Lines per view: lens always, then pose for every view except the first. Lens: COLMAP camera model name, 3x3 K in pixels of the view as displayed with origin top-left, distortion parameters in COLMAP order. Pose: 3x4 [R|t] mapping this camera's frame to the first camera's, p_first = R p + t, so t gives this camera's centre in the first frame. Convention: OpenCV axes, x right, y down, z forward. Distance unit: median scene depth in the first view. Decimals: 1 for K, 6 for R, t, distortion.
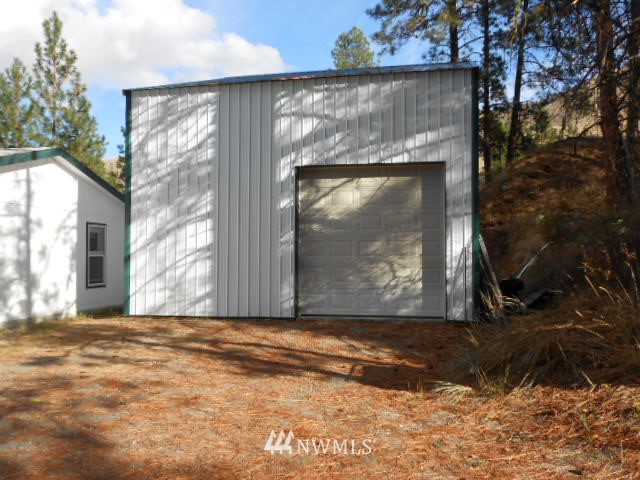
lens RADIAL K [[649.3, 0, 319.4], [0, 649.3, 229.7], [0, 0, 1]] dist [0.009473, 0.008649]
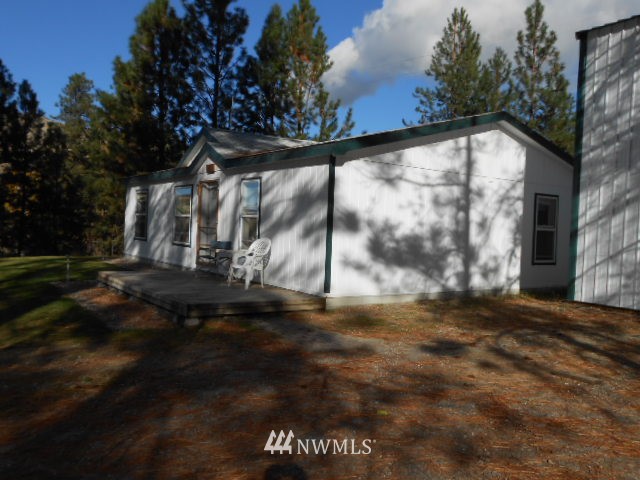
lens RADIAL K [[564.8, 0, 319.7], [0, 564.8, 236.0], [0, 0, 1]] dist [0.006721, 0.015582]
pose [[0.719434, 0.046919, -0.692974, -0.021556], [-0.013796, 0.998484, 0.053281, 0.011477], [0.694423, -0.028772, 0.718991, 0.236081]]
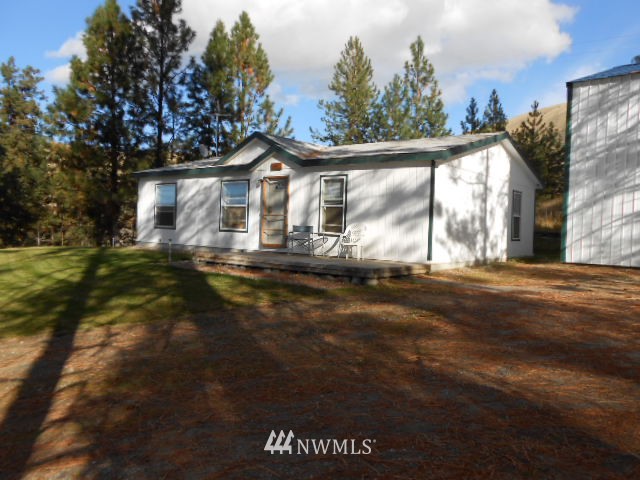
lens RADIAL K [[518.5, 0, 320.0], [0, 518.5, 240.0], [0, 0, 1]] dist [-0.061116, 0.084932]
pose [[0.894890, 0.045421, -0.443968, -0.267787], [-0.017064, 0.997562, 0.067661, 0.026561], [0.445959, -0.052973, 0.893484, -0.105422]]
